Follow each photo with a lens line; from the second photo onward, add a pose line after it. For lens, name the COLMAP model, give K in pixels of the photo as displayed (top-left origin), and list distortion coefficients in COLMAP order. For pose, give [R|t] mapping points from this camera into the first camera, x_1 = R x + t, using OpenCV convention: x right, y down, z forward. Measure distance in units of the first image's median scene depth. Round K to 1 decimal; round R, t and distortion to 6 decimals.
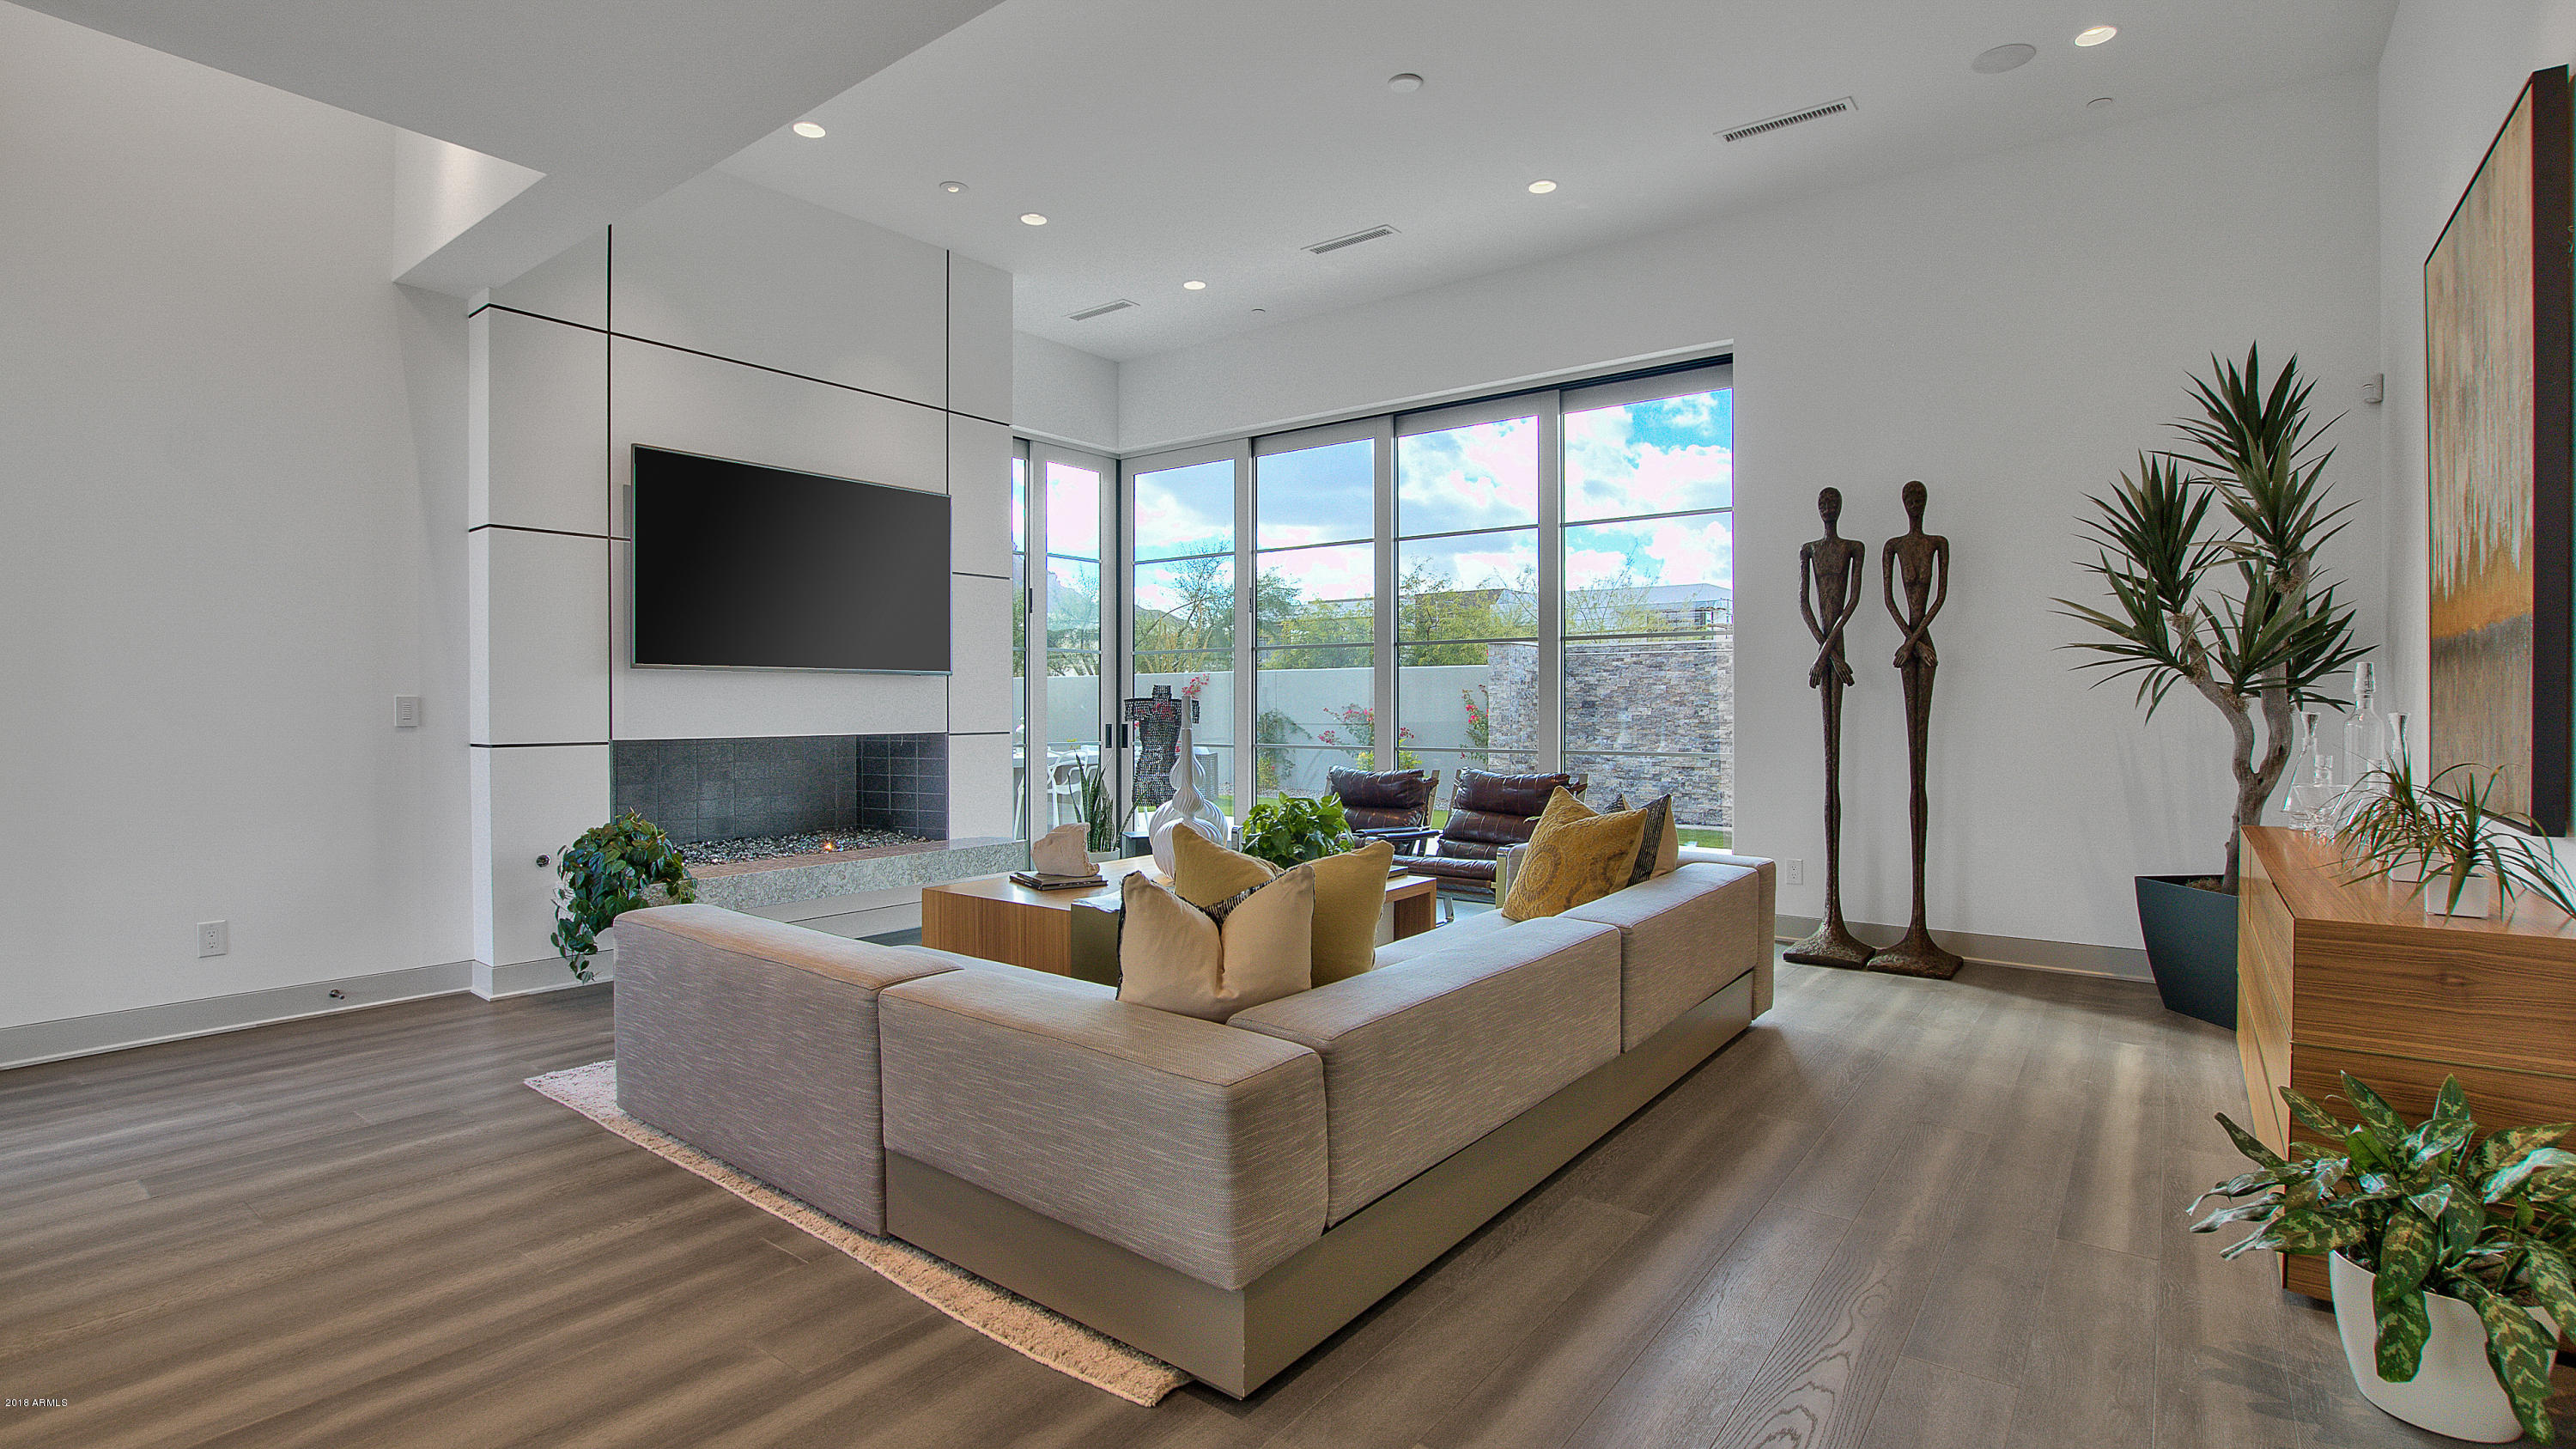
lens RADIAL K [[1219.6, 0, 1289.3], [0, 1219.6, 729.9], [0, 0, 1]] dist [-0.002661, -0.000069]
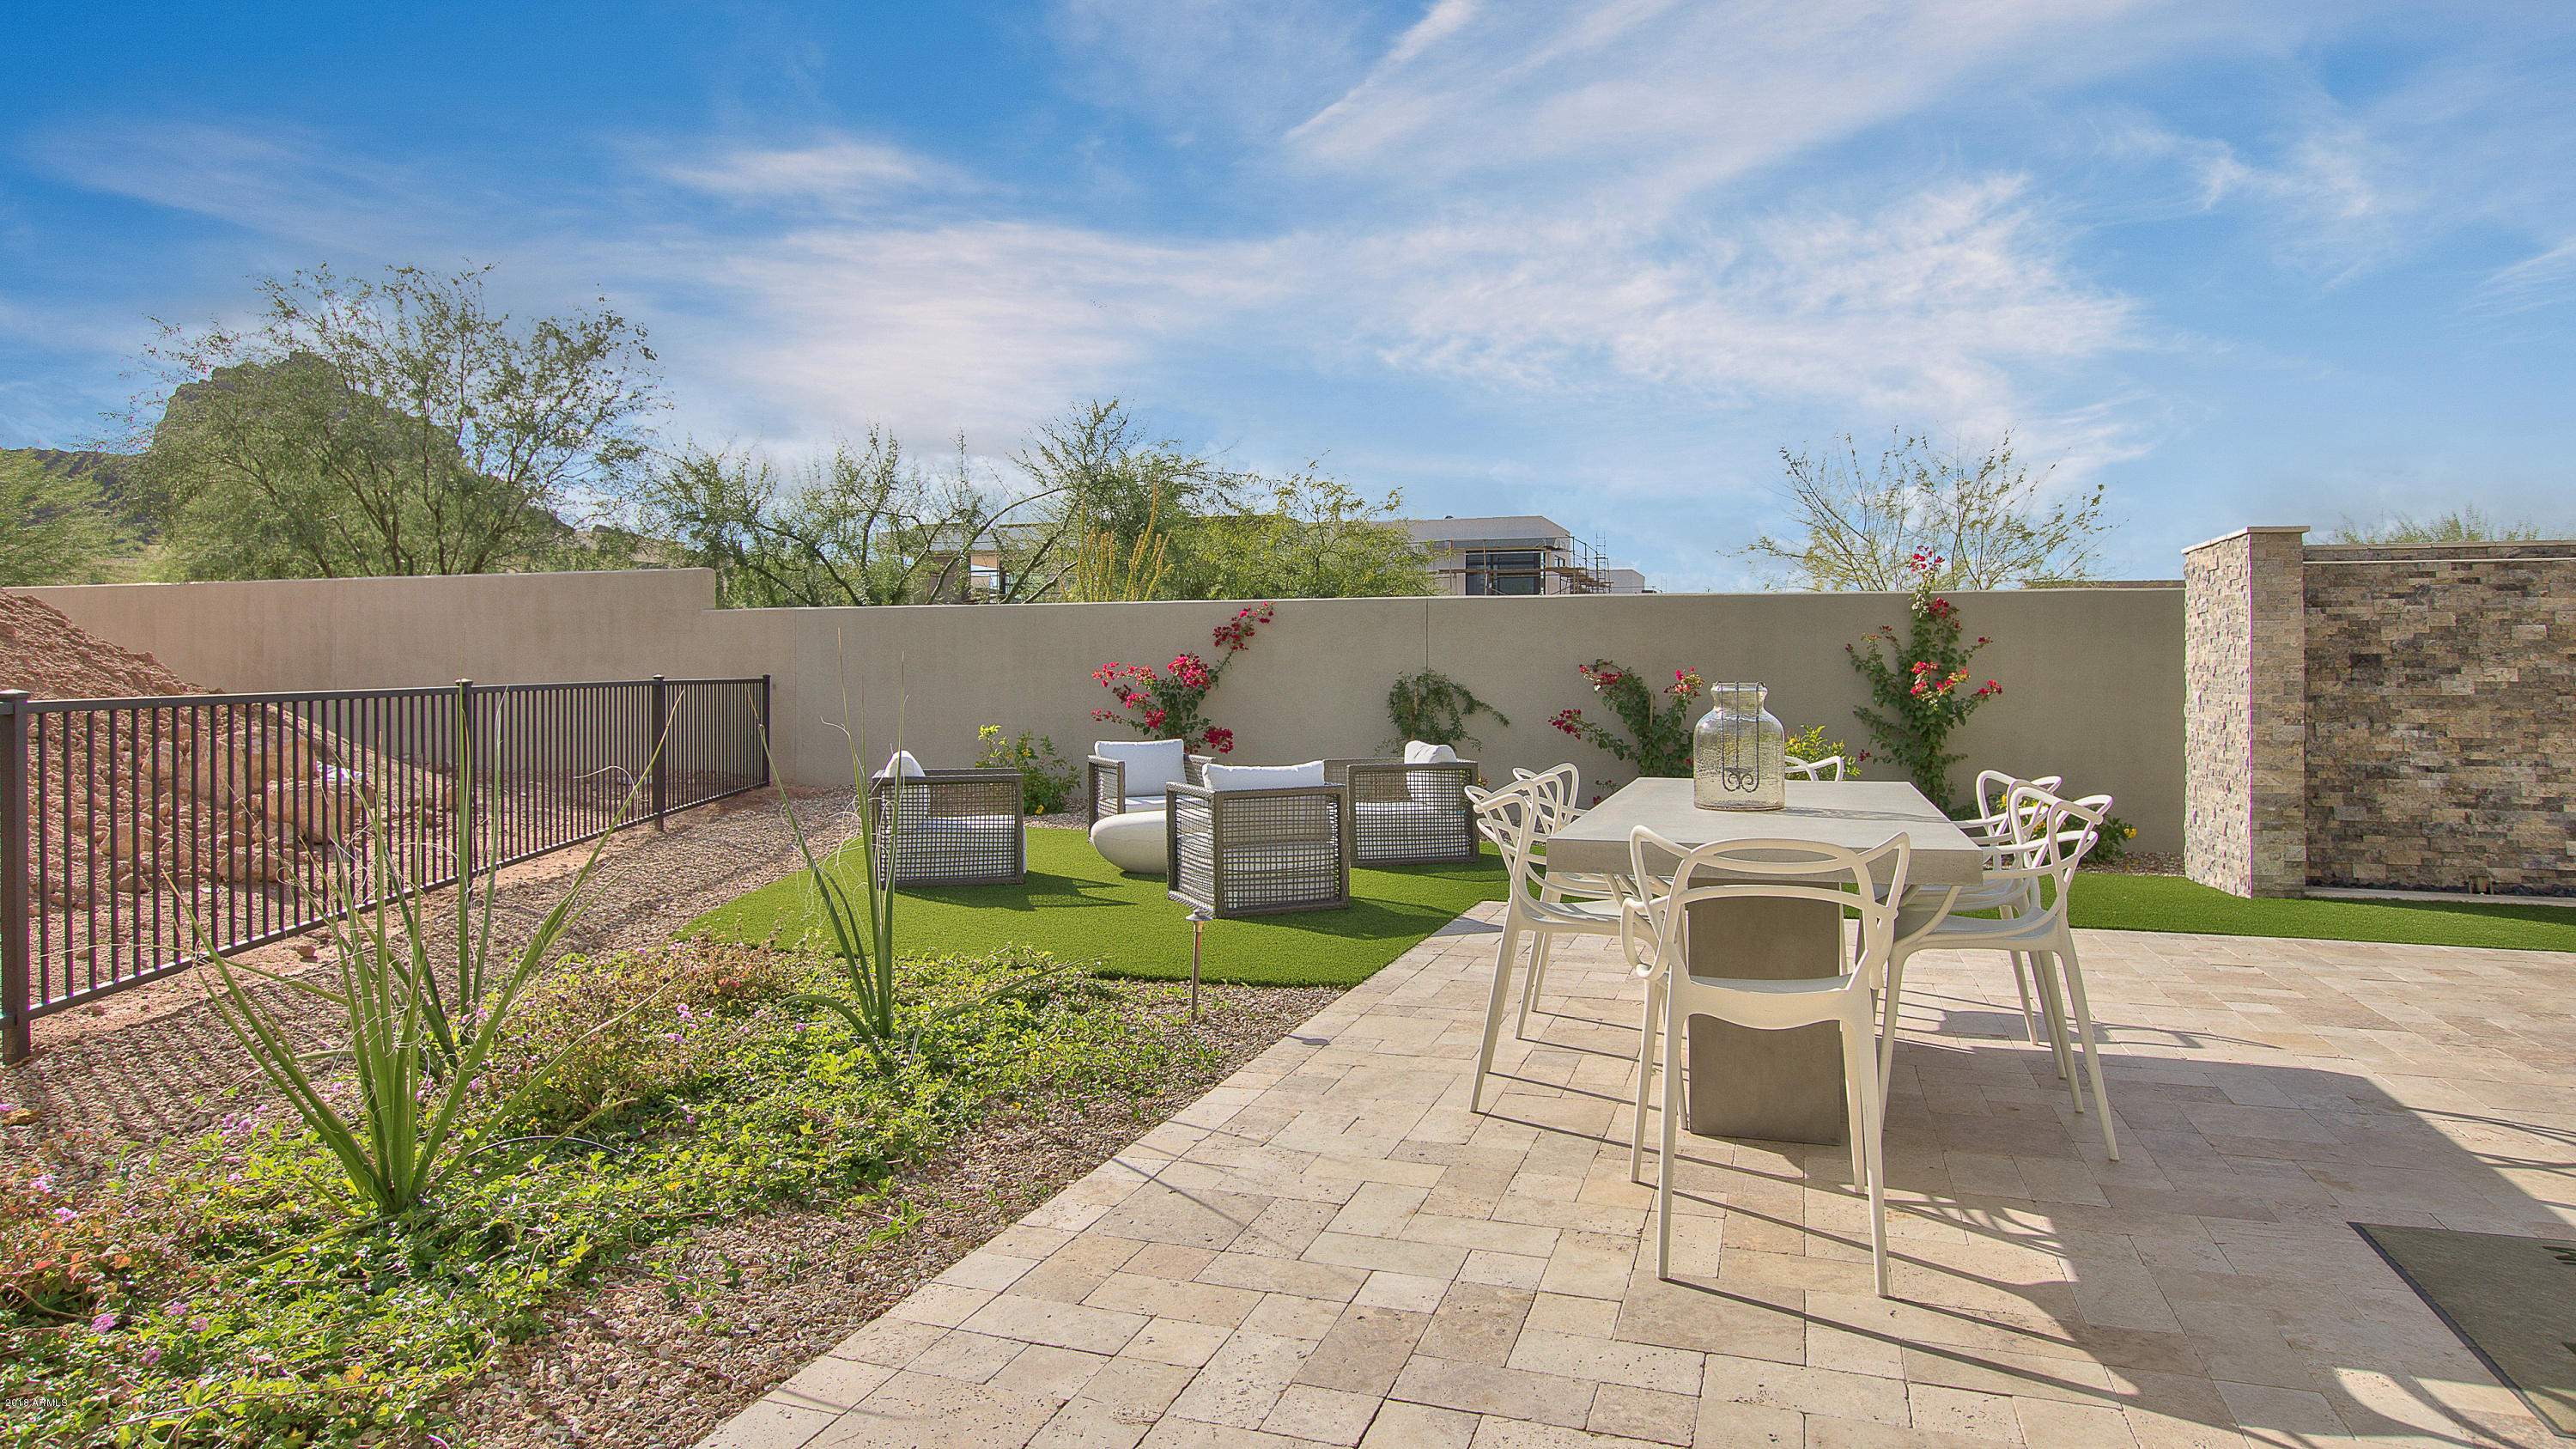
lens RADIAL K [[1482.2, 0, 1287.4], [0, 1482.2, 698.6], [0, 0, 1]] dist [-0.006013, -0.000271]
pose [[0.948930, -0.011523, 0.315278, -0.385714], [0.008575, 0.999906, 0.010736, -0.016071], [-0.315372, -0.007484, 0.948939, 0.568691]]
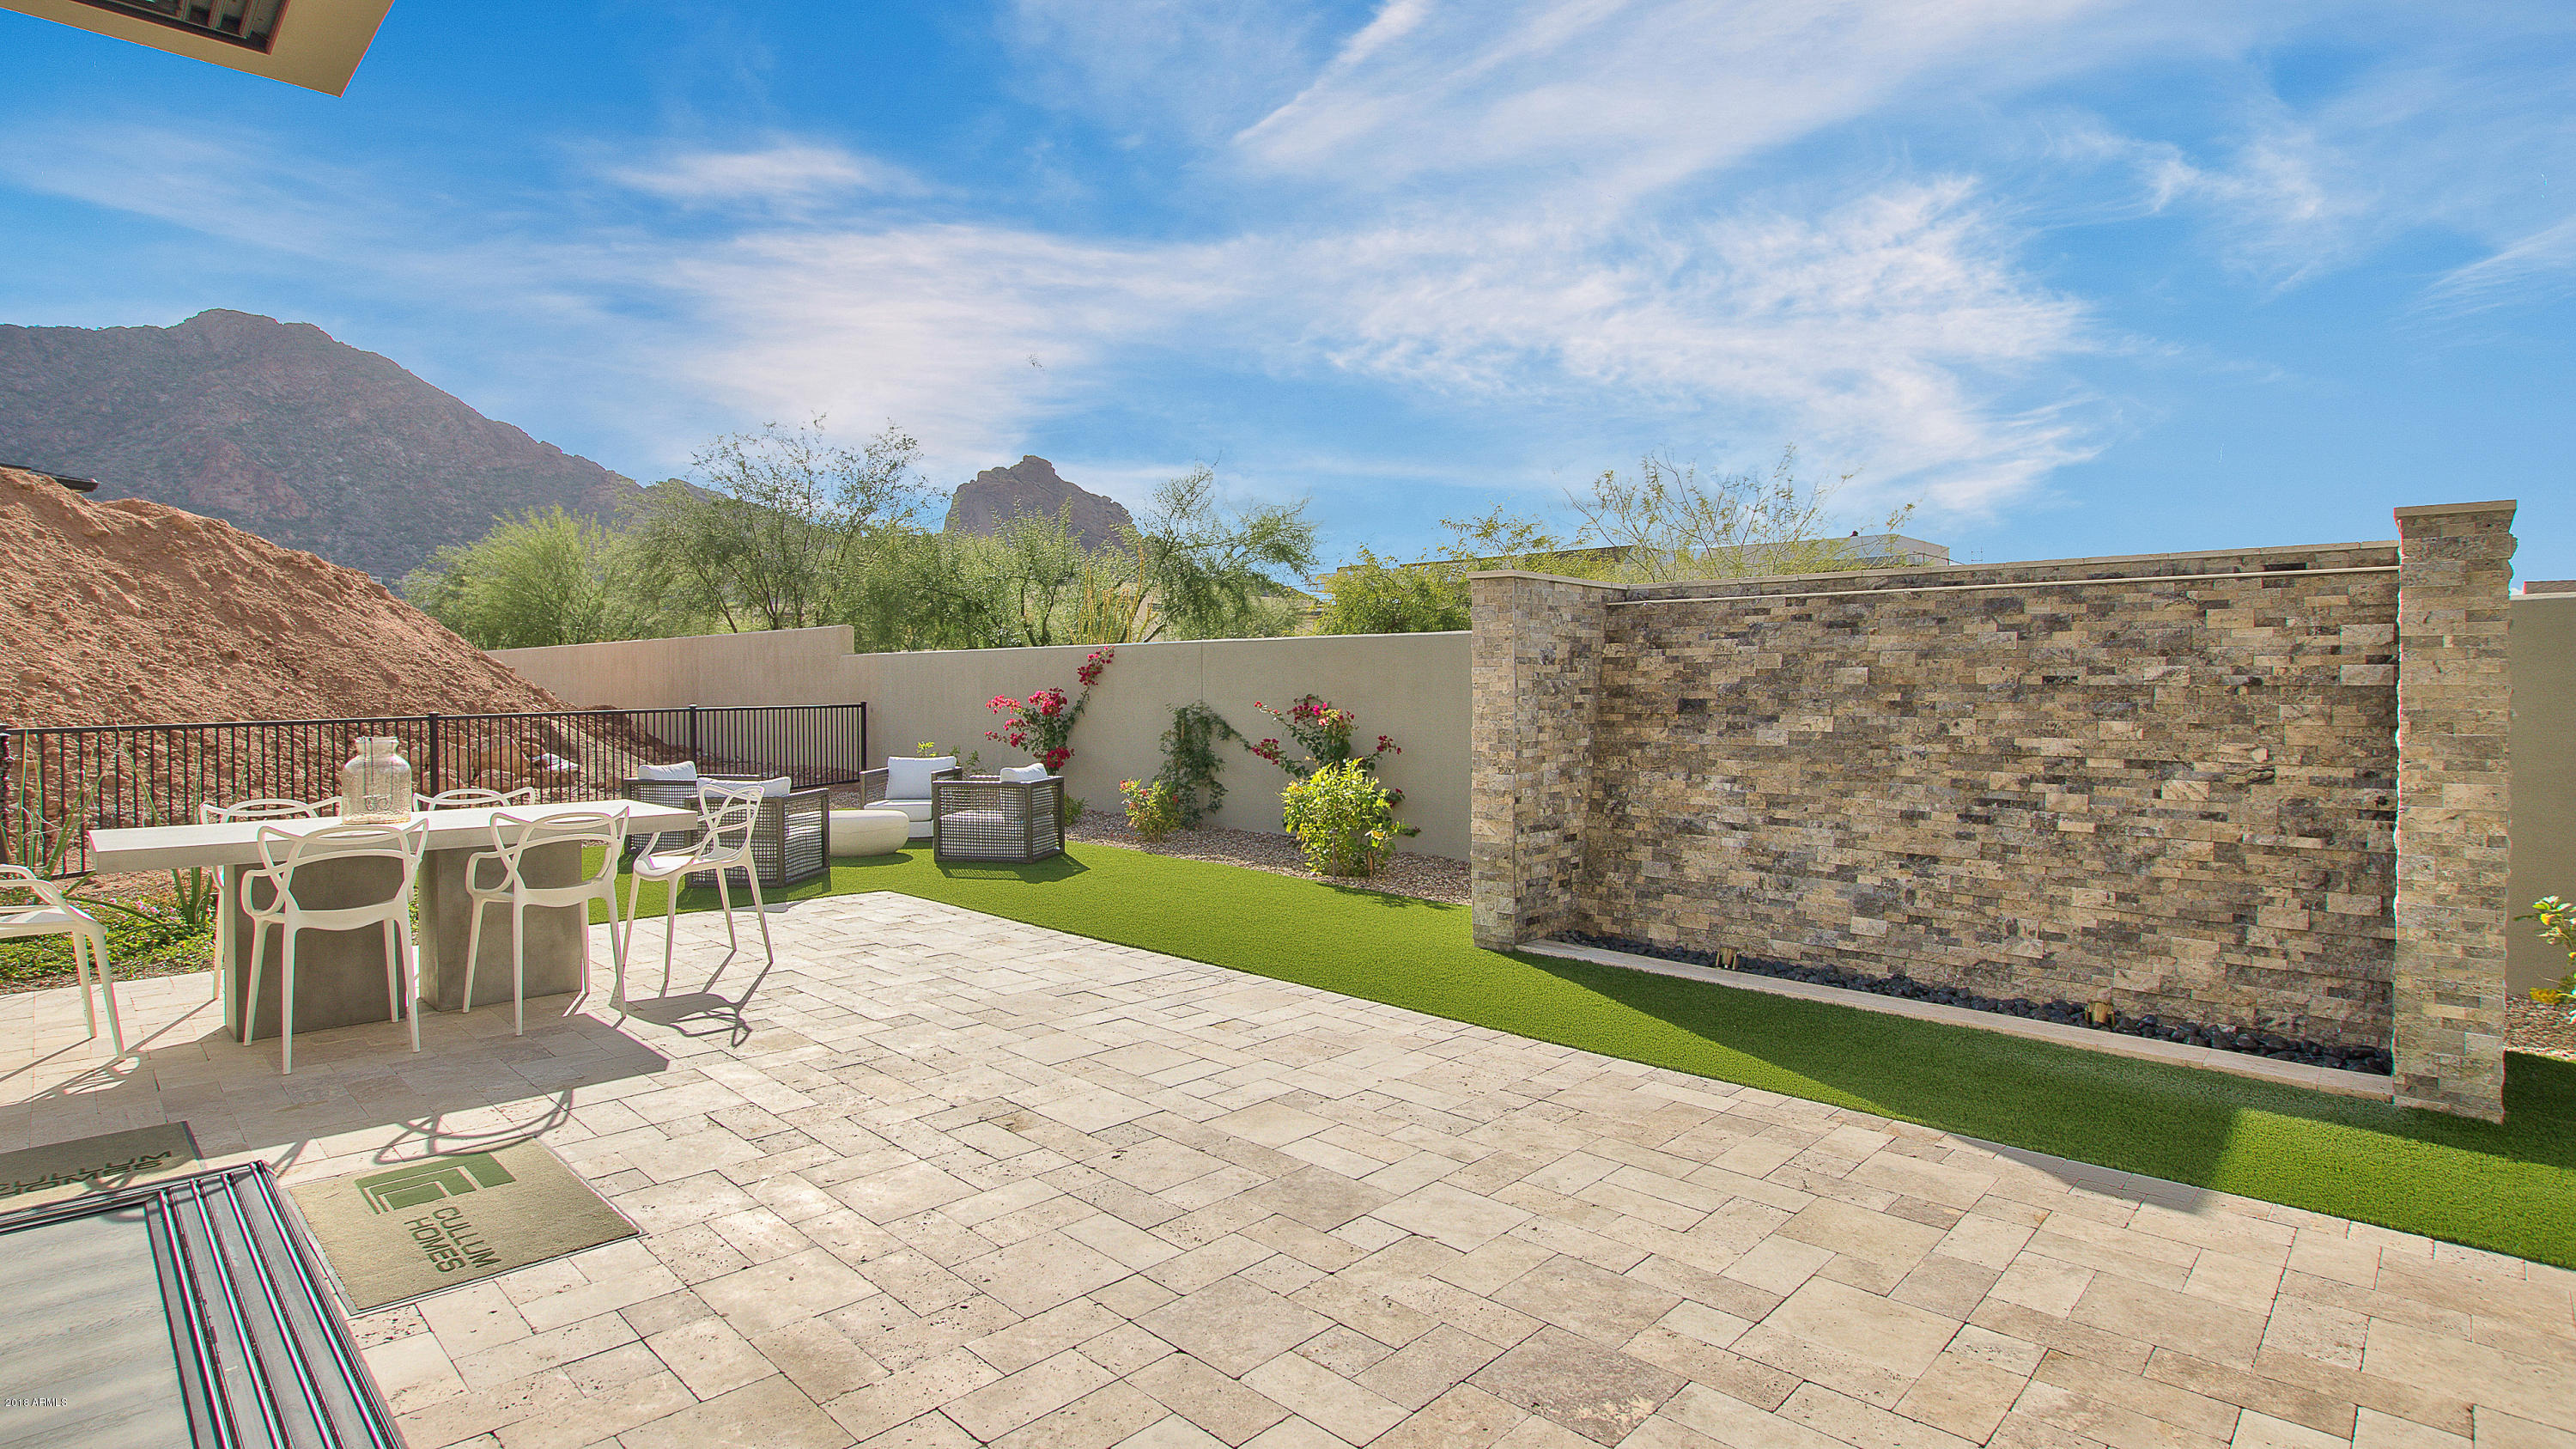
lens RADIAL K [[1219.6, 0, 1282.6], [0, 1219.6, 720.8], [0, 0, 1]] dist [-0.002661, -0.000069]
pose [[0.993955, -0.000664, -0.109790, 0.142480], [0.002454, 0.999866, 0.016165, -0.023993], [0.109764, -0.016336, 0.993823, 0.523701]]
